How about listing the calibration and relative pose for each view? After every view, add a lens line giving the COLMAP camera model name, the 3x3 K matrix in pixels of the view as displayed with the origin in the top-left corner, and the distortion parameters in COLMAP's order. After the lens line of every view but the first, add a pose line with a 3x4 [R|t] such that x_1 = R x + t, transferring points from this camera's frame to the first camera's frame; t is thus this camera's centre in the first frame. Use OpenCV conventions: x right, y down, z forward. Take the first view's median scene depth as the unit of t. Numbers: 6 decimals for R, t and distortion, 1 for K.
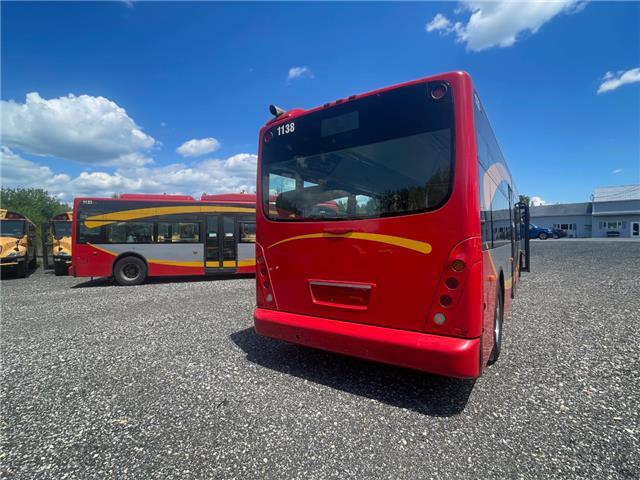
lens RADIAL K [[322.8, 0, 320.0], [0, 322.8, 240.0], [0, 0, 1]] dist [0.004406, 0.000057]
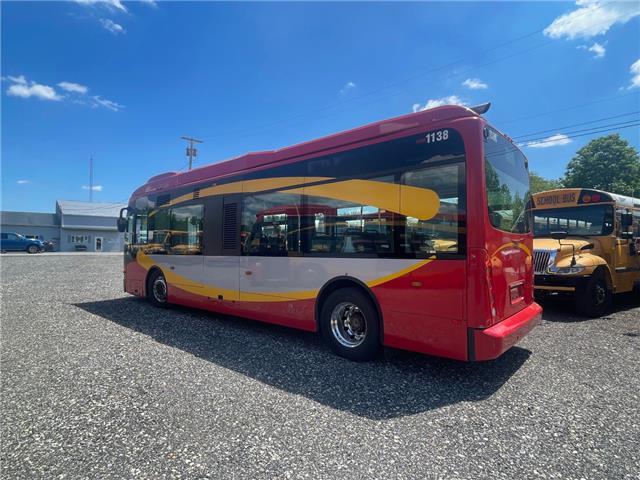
lens RADIAL K [[357.9, 0, 320.0], [0, 357.9, 240.0], [0, 0, 1]] dist [-0.015544, 0.000020]
pose [[0.127533, 0.035033, 0.991215, -1.211152], [0.005293, 0.999338, -0.036002, 0.011311], [-0.991820, 0.009838, 0.127263, 1.249151]]
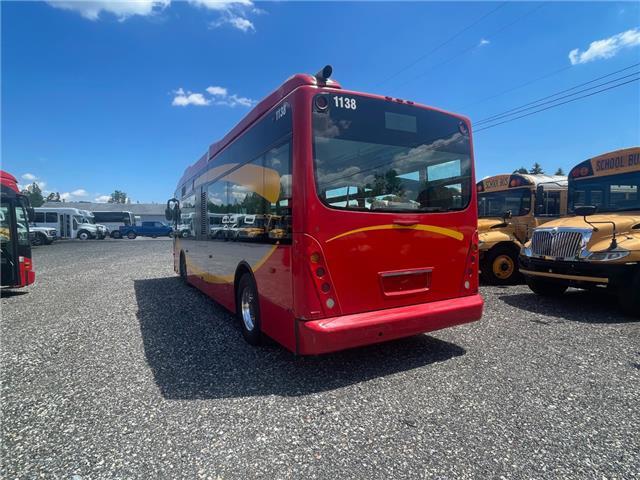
lens RADIAL K [[359.6, 0, 320.0], [0, 359.6, 240.0], [0, 0, 1]] dist [-0.008862, 0.001874]
pose [[0.450939, -0.019997, 0.892331, -1.014159], [0.017870, 0.999751, 0.013374, 0.007675], [-0.892376, 0.009915, 0.451184, 0.642365]]
